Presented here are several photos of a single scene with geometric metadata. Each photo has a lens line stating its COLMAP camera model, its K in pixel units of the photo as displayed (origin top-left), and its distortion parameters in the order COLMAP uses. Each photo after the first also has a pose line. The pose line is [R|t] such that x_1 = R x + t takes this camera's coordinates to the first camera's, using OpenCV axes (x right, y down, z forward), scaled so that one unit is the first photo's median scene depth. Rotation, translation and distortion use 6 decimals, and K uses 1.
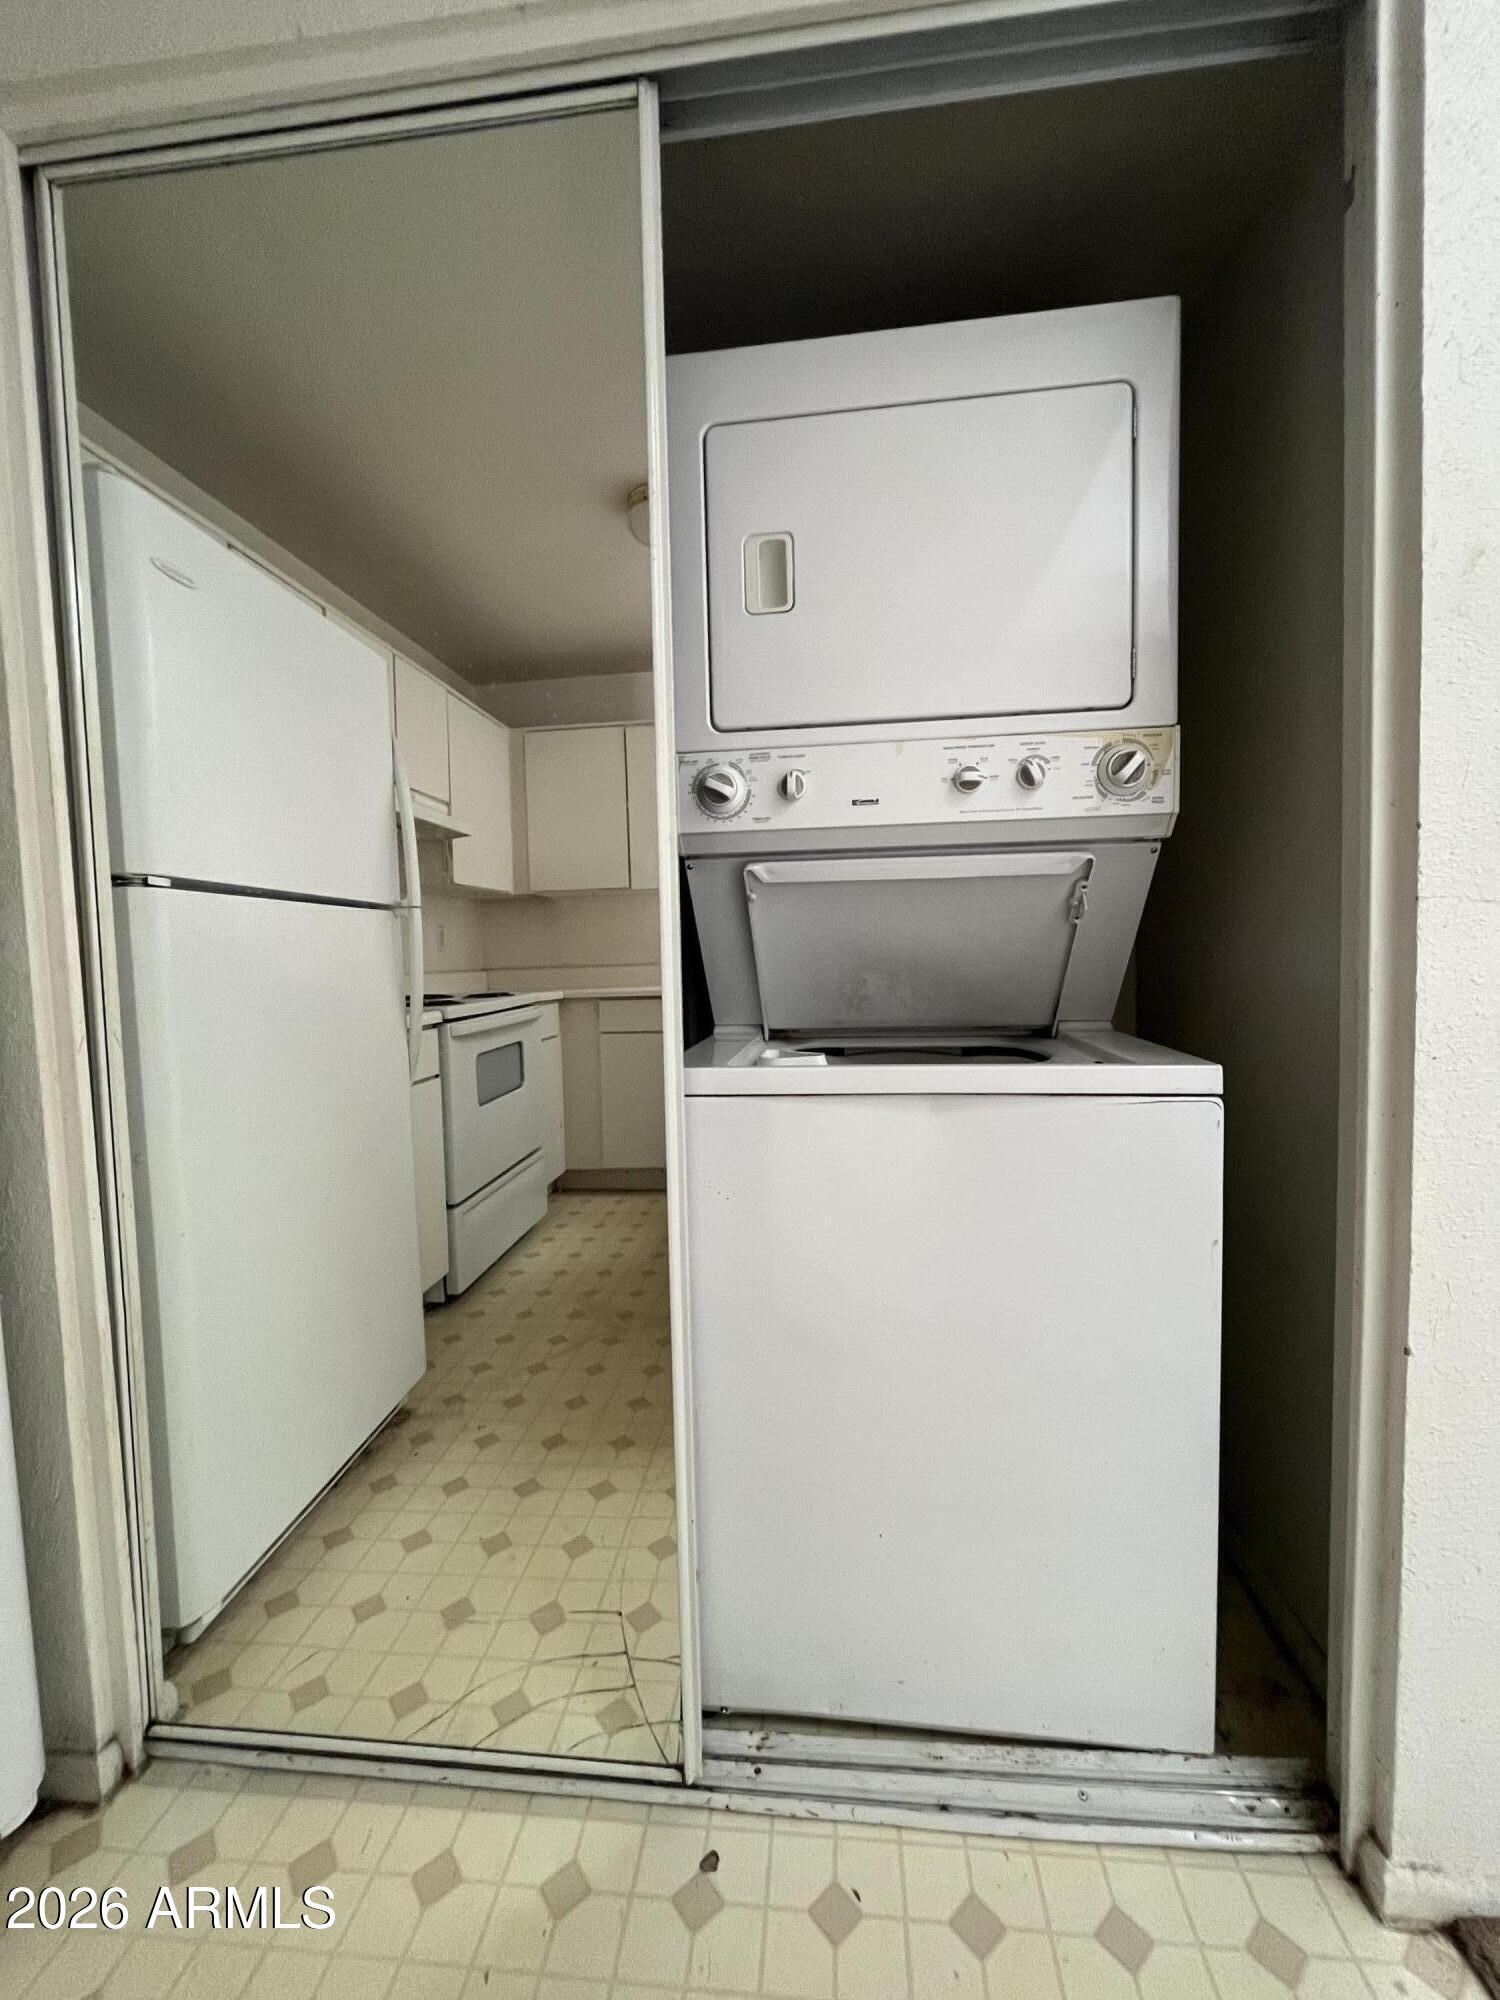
lens RADIAL K [[813.8, 0, 754.7], [0, 813.8, 1000.9], [0, 0, 1]] dist [-0.000722, 0.000050]
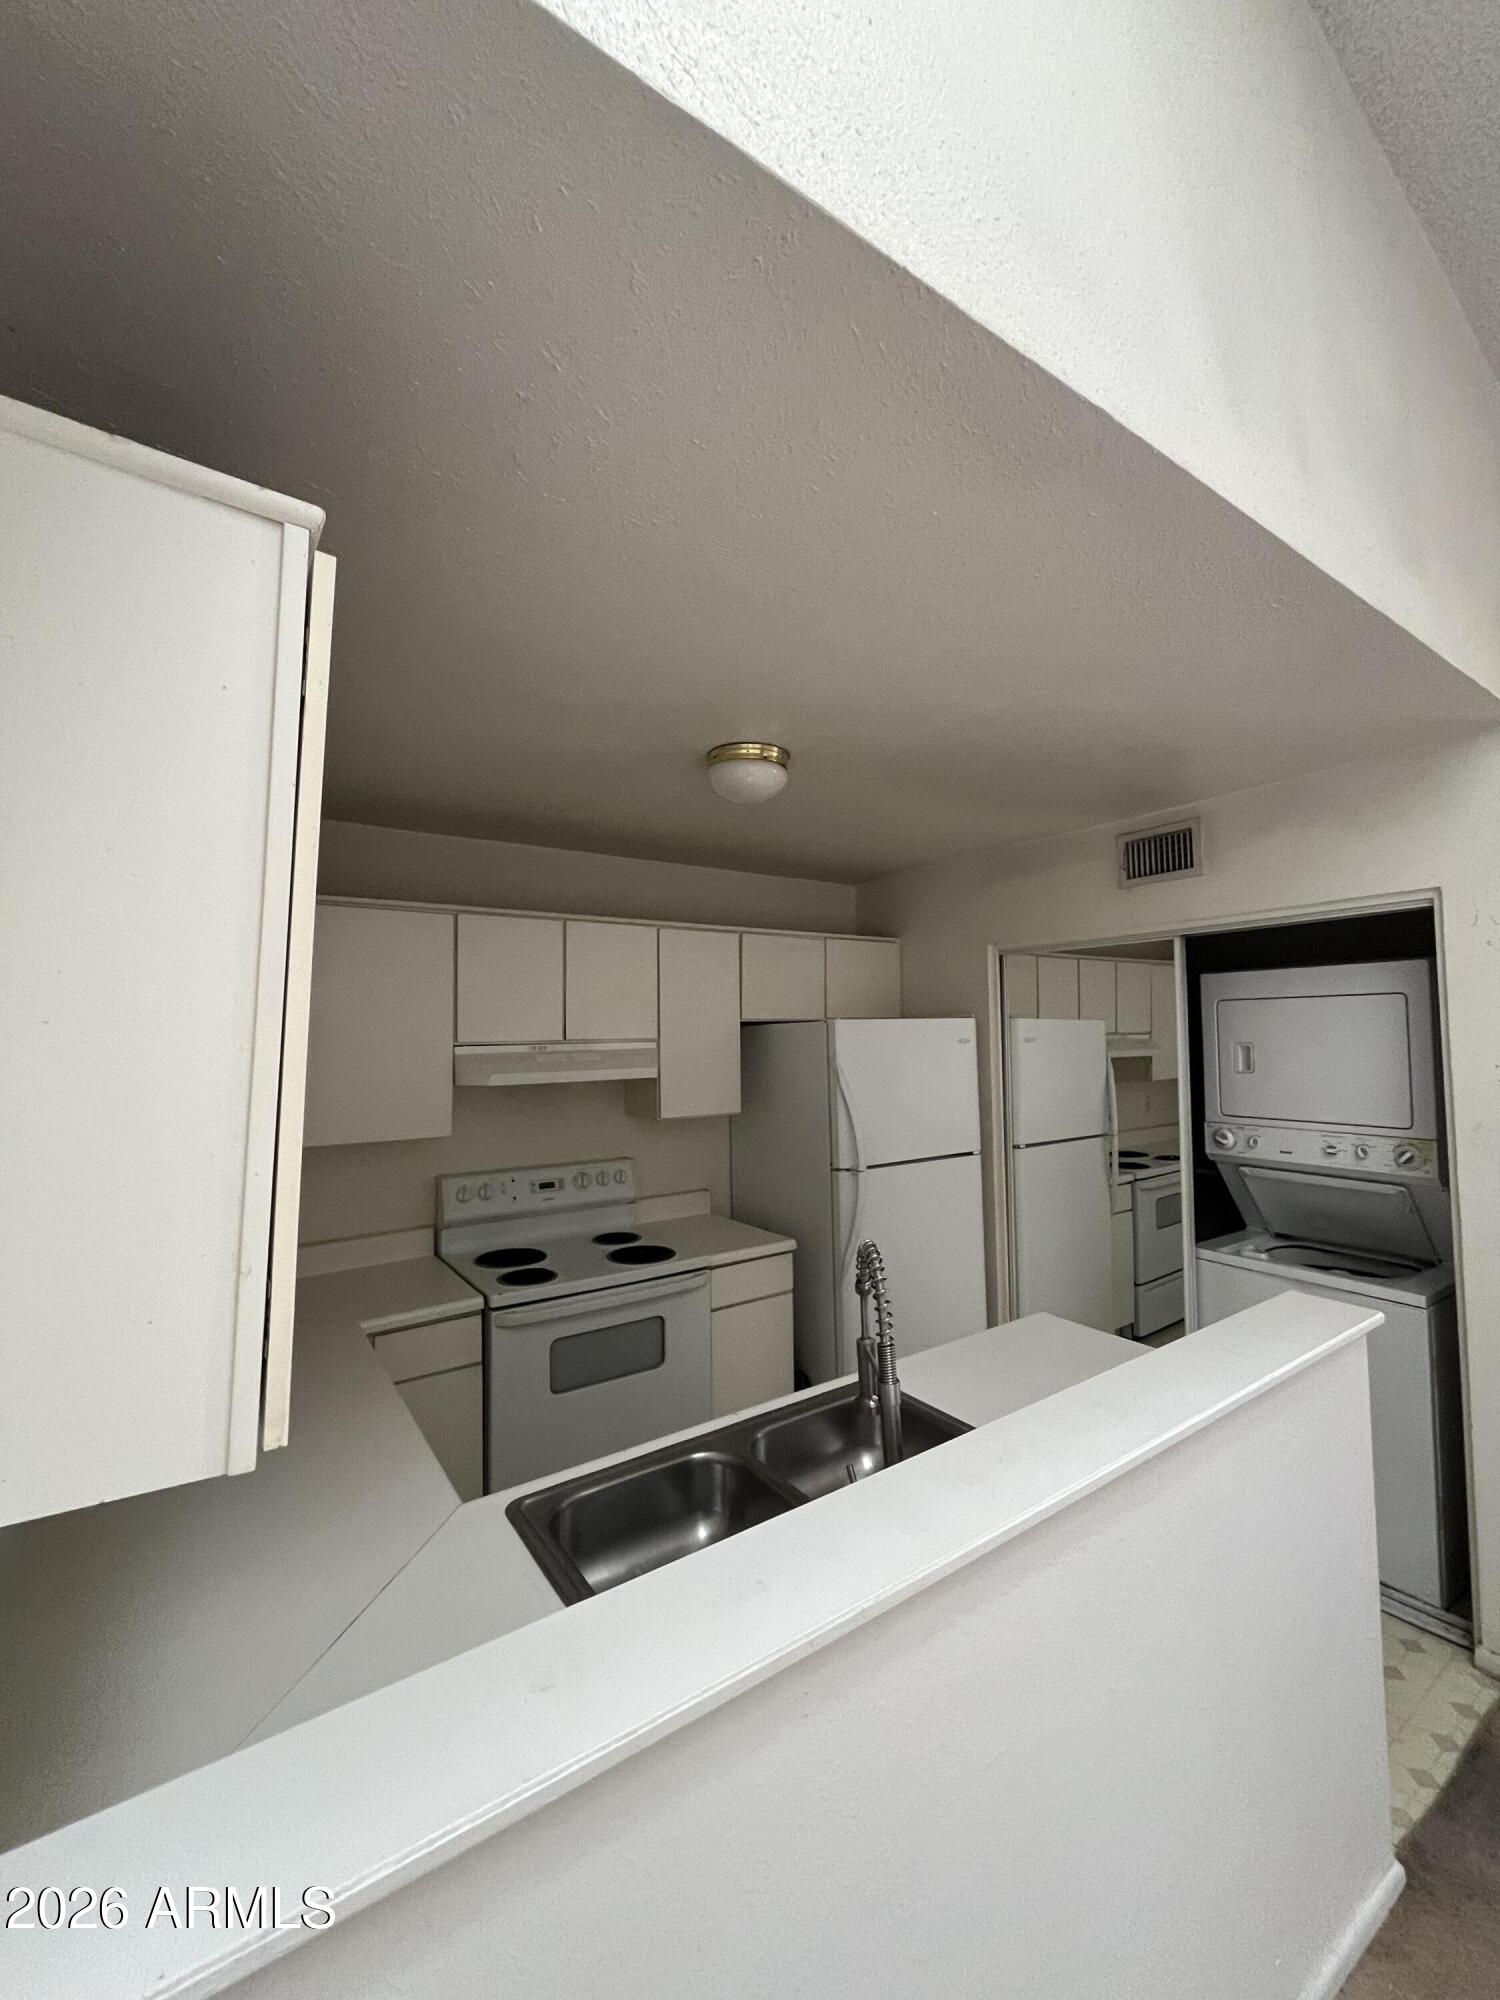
lens RADIAL K [[813.8, 0, 754.7], [0, 813.8, 1000.9], [0, 0, 1]] dist [-0.000722, 0.000050]
pose [[0.655515, -0.017032, -0.754990, 0.935136], [-0.047493, 0.996837, -0.063723, -0.462665], [0.753687, 0.077629, 0.652633, -1.821635]]
